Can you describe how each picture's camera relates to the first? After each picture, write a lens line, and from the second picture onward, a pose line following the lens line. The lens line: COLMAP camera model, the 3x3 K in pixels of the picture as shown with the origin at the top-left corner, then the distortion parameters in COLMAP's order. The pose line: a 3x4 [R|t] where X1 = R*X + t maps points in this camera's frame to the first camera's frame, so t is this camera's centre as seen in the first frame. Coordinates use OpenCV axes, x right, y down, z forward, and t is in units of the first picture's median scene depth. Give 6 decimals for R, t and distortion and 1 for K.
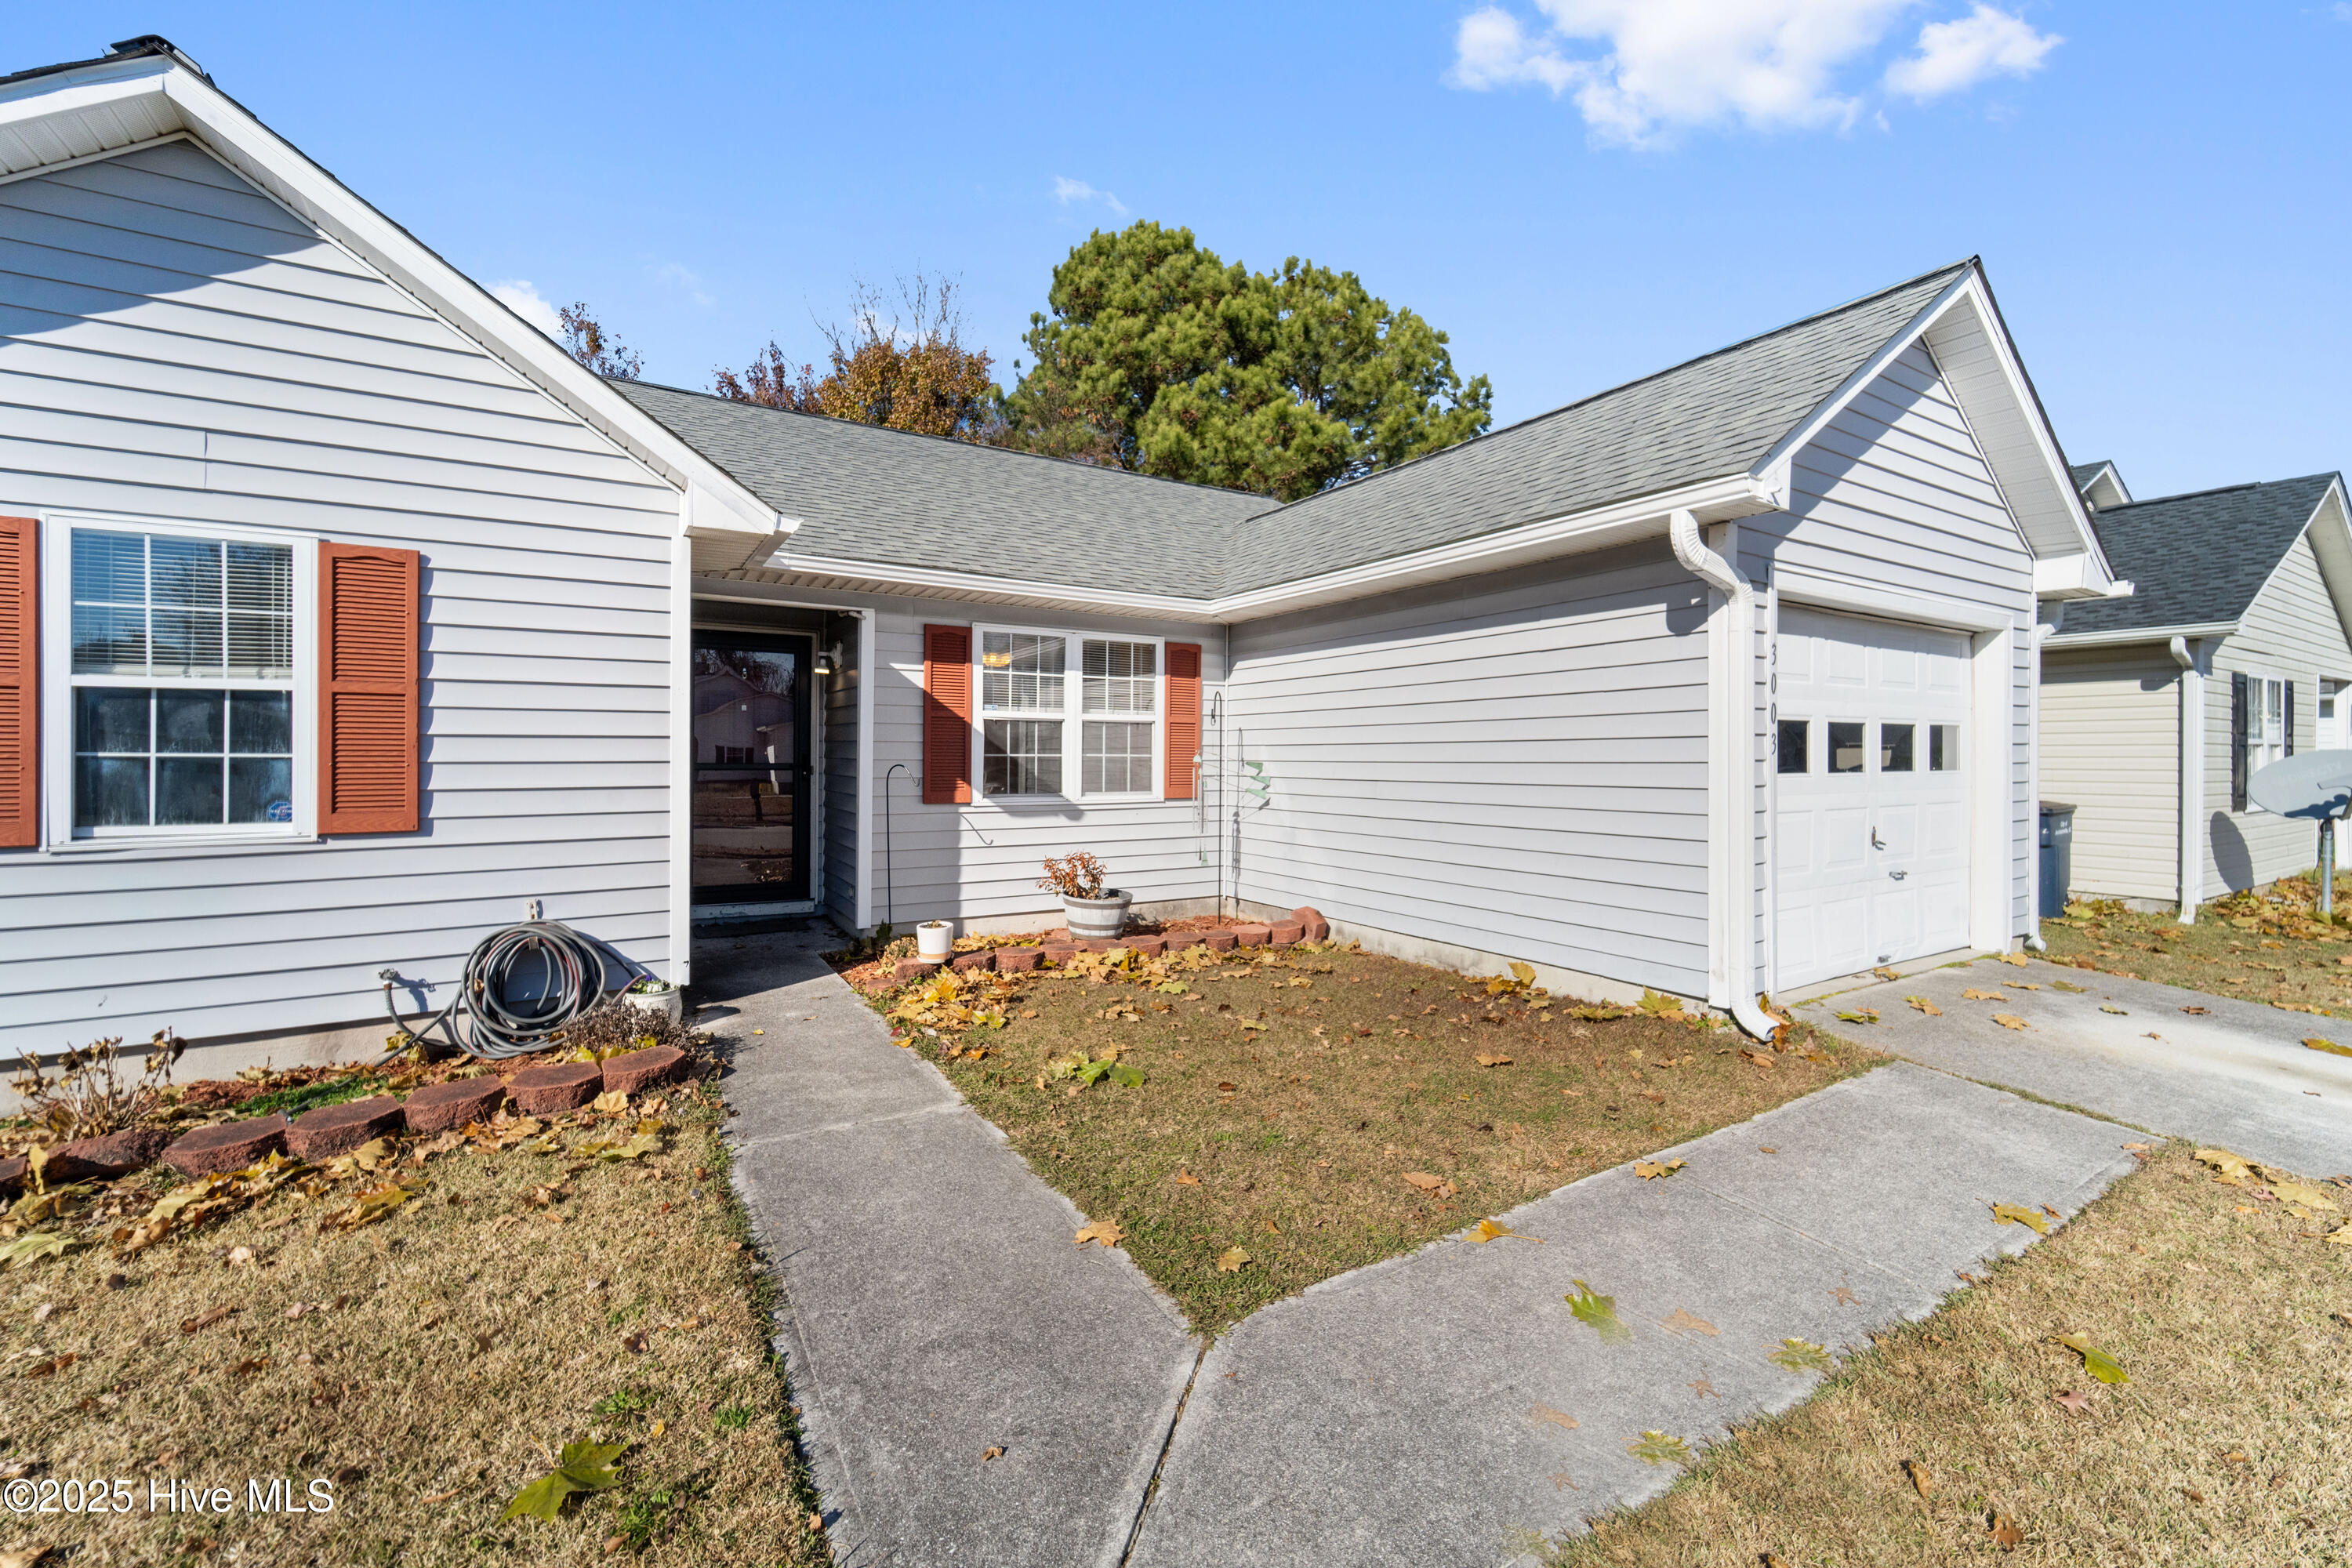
lens RADIAL K [[971.7, 0, 1189.0], [0, 971.7, 747.3], [0, 0, 1]] dist [0.002101, -0.001311]
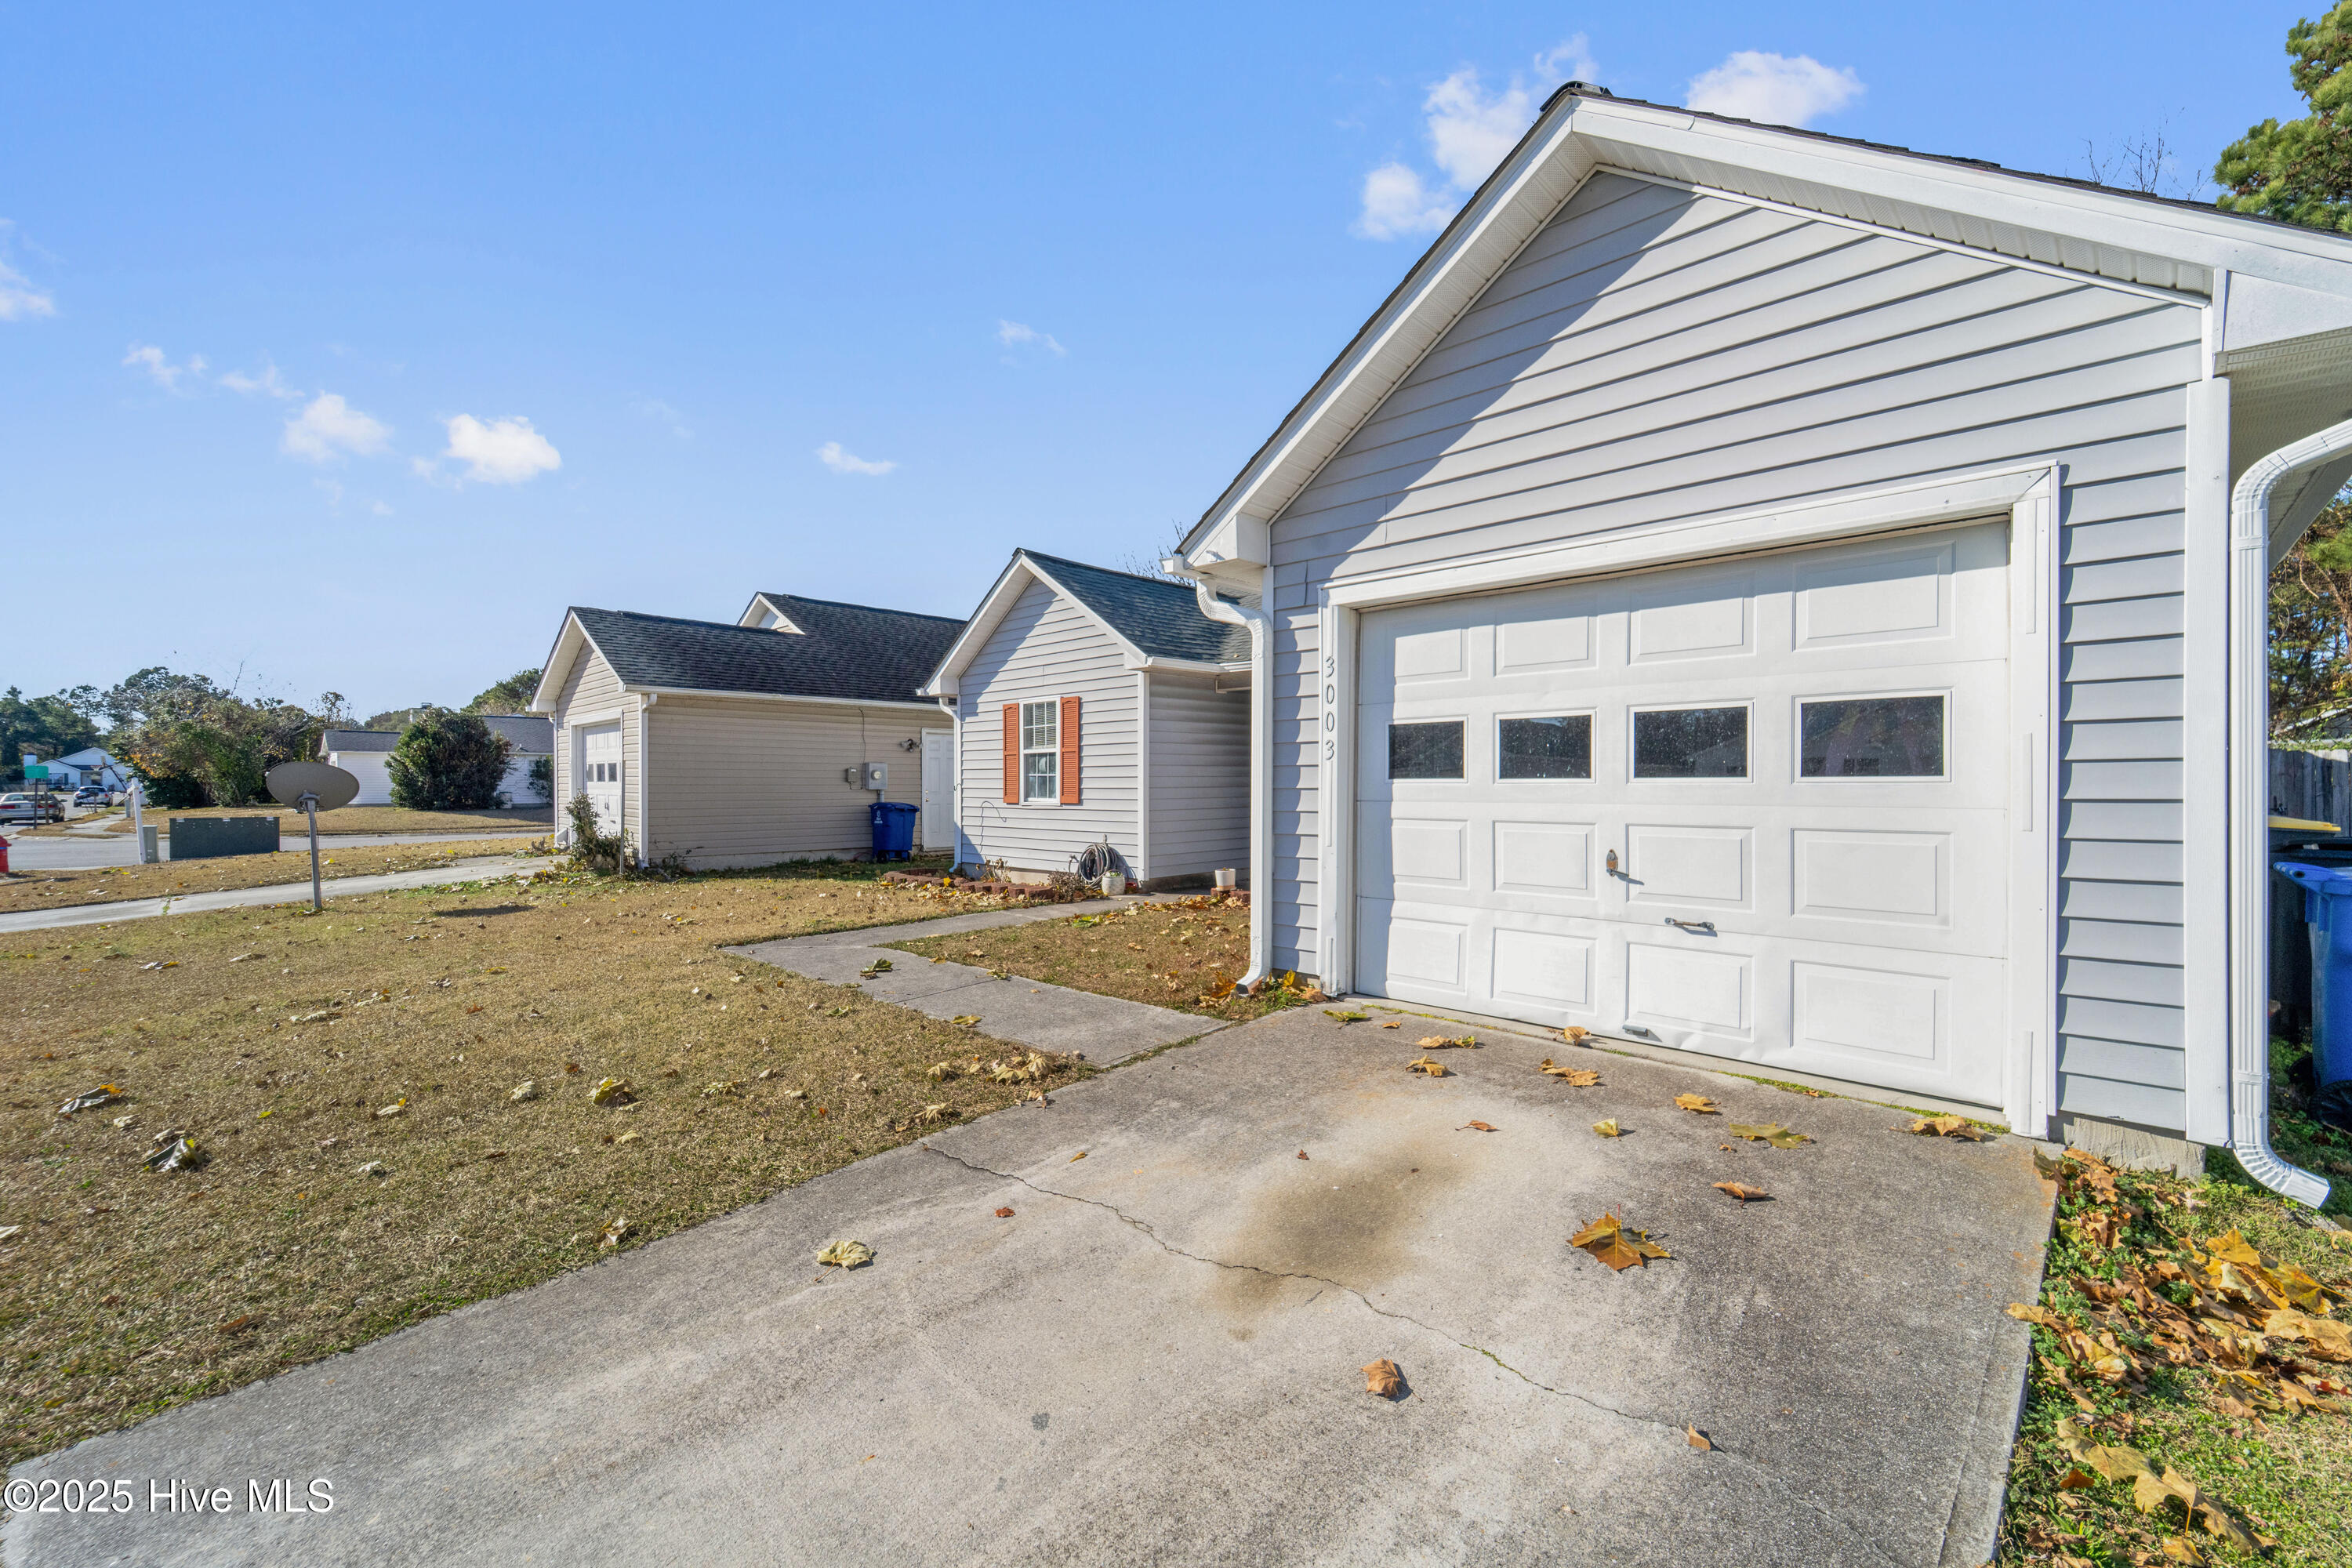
lens RADIAL K [[954.9, 0, 1181.6], [0, 954.9, 793.4], [0, 0, 1]] dist [0.001553, -0.000387]
pose [[0.241345, 0.007885, -0.970407, 1.045043], [0.007750, 0.999919, 0.010053, 0.020719], [0.970408, -0.009947, 0.241264, 0.383398]]
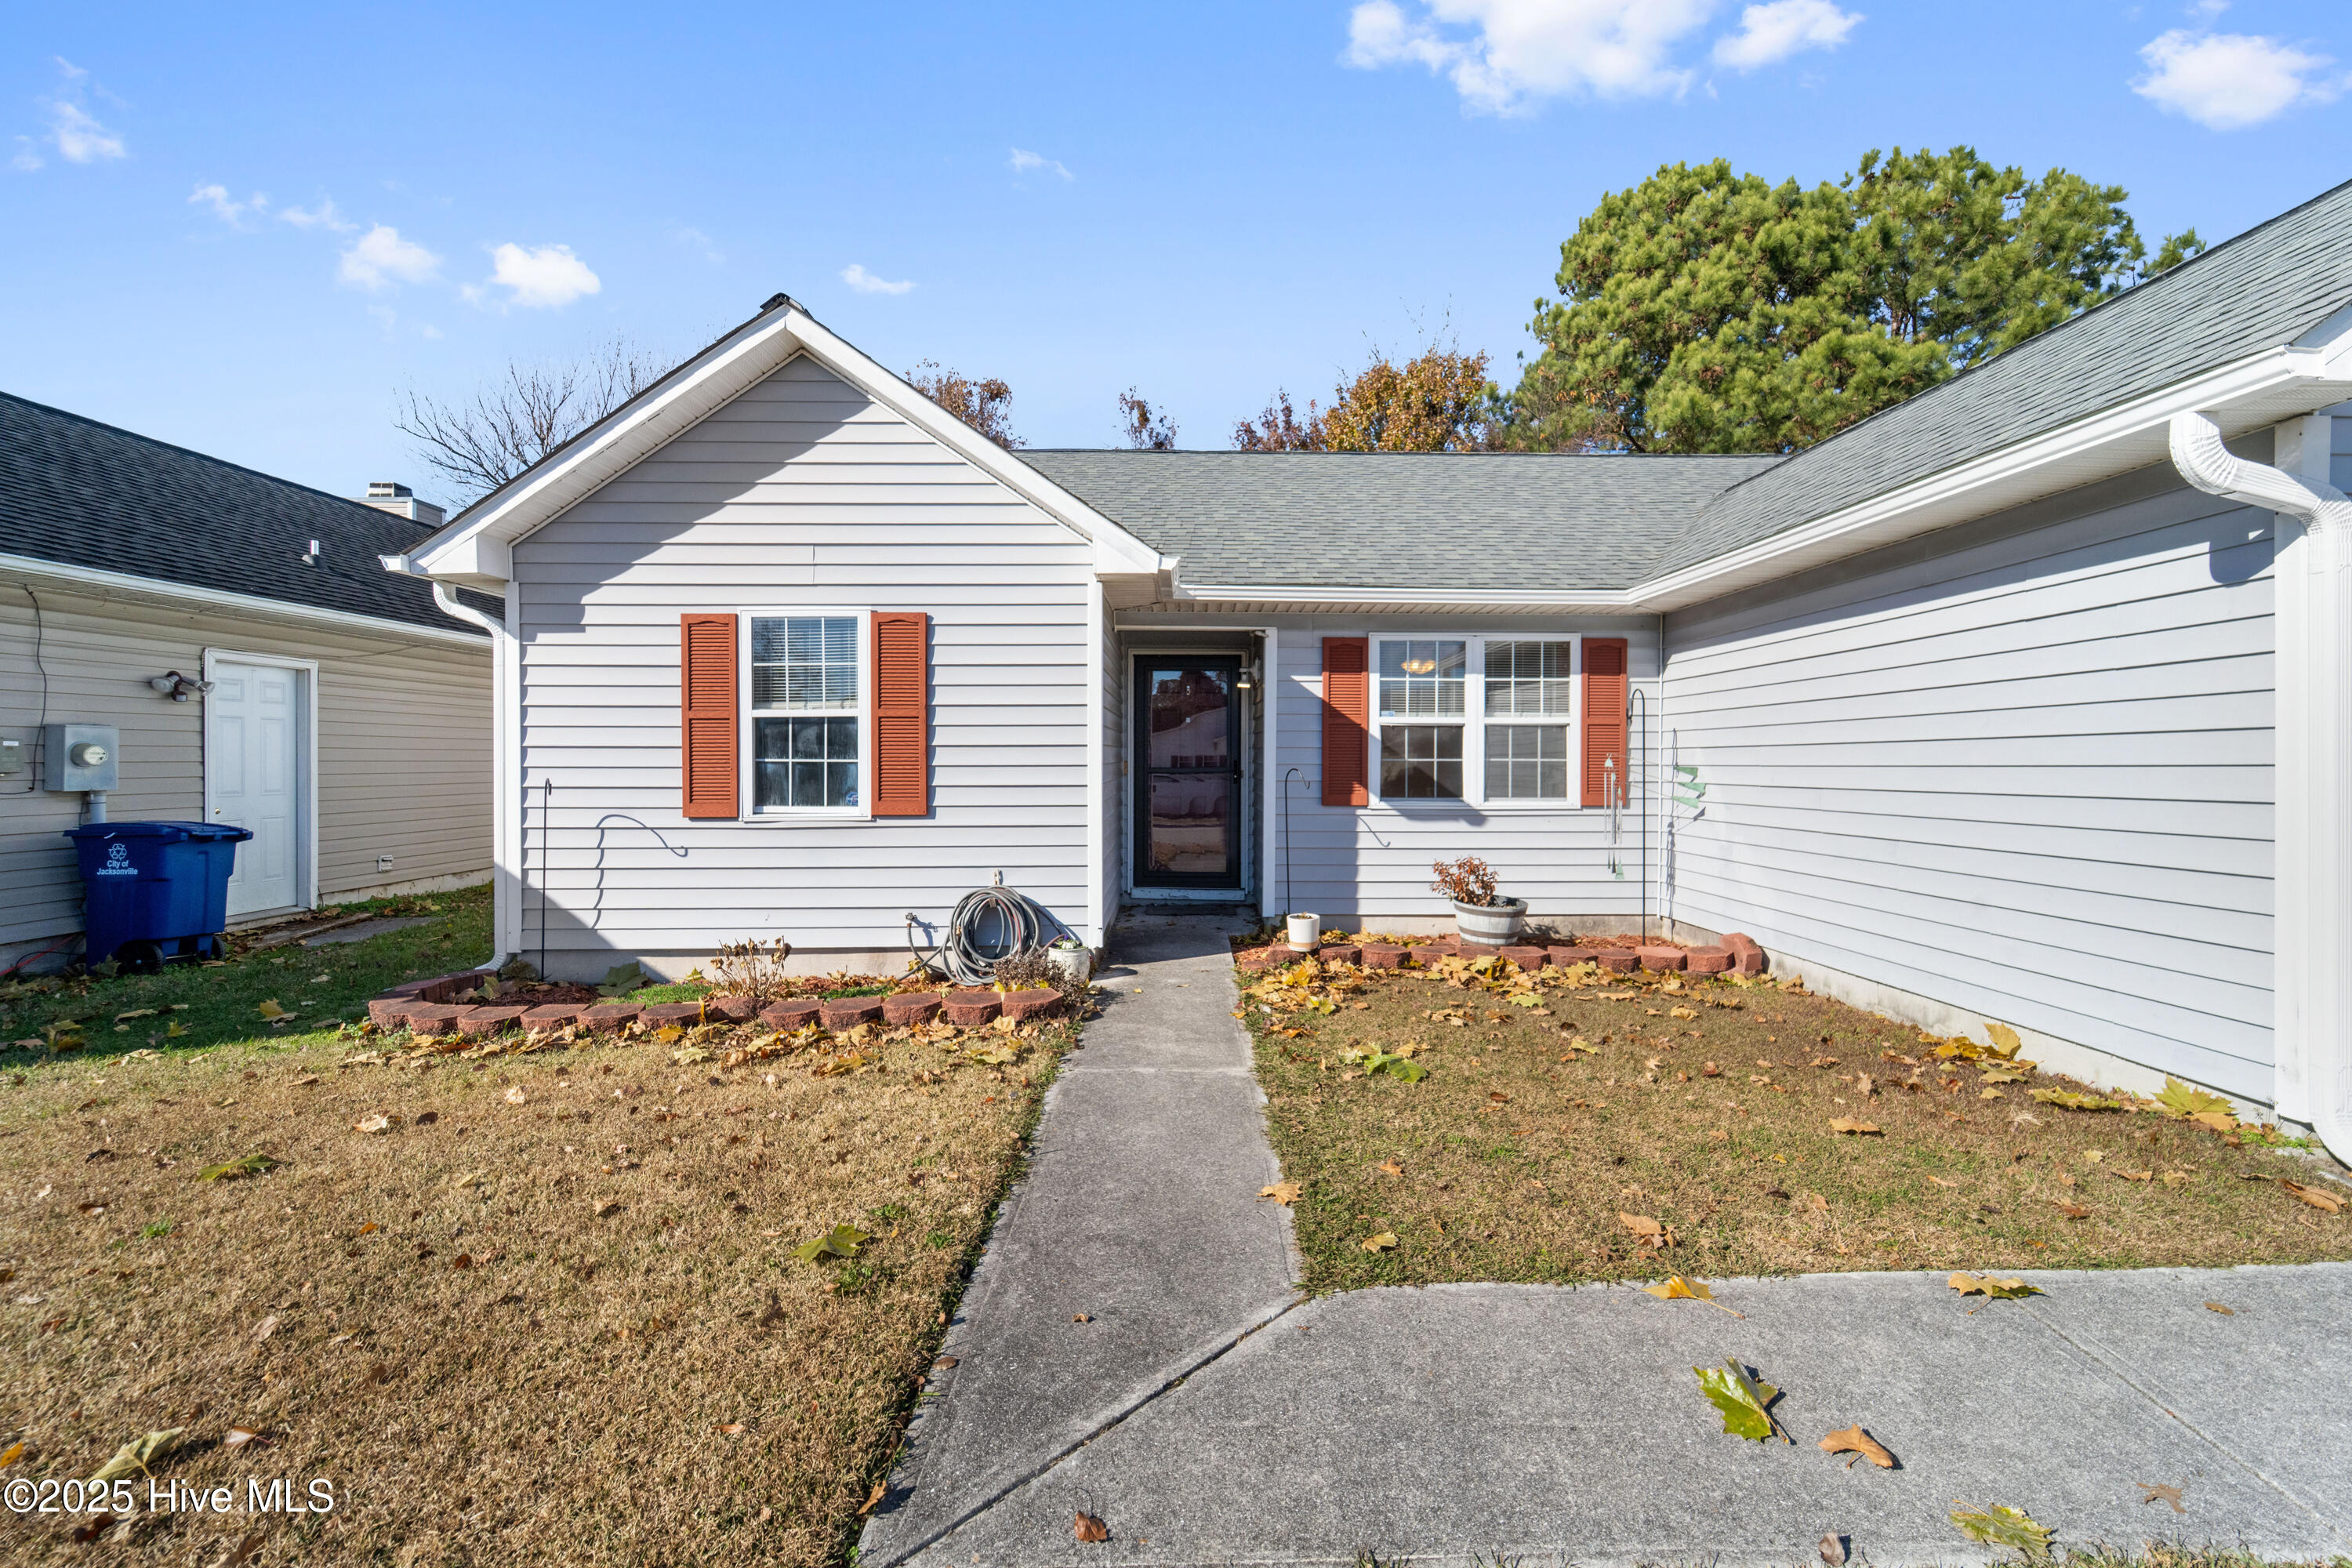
lens RADIAL K [[975.7, 0, 1190.5], [0, 975.7, 756.6], [0, 0, 1]] dist [0.002312, -0.001053]
pose [[0.857189, -0.005003, -0.514978, 0.144807], [0.006320, 0.999980, 0.000805, 0.002439], [0.514964, -0.003945, 0.857203, 0.001865]]
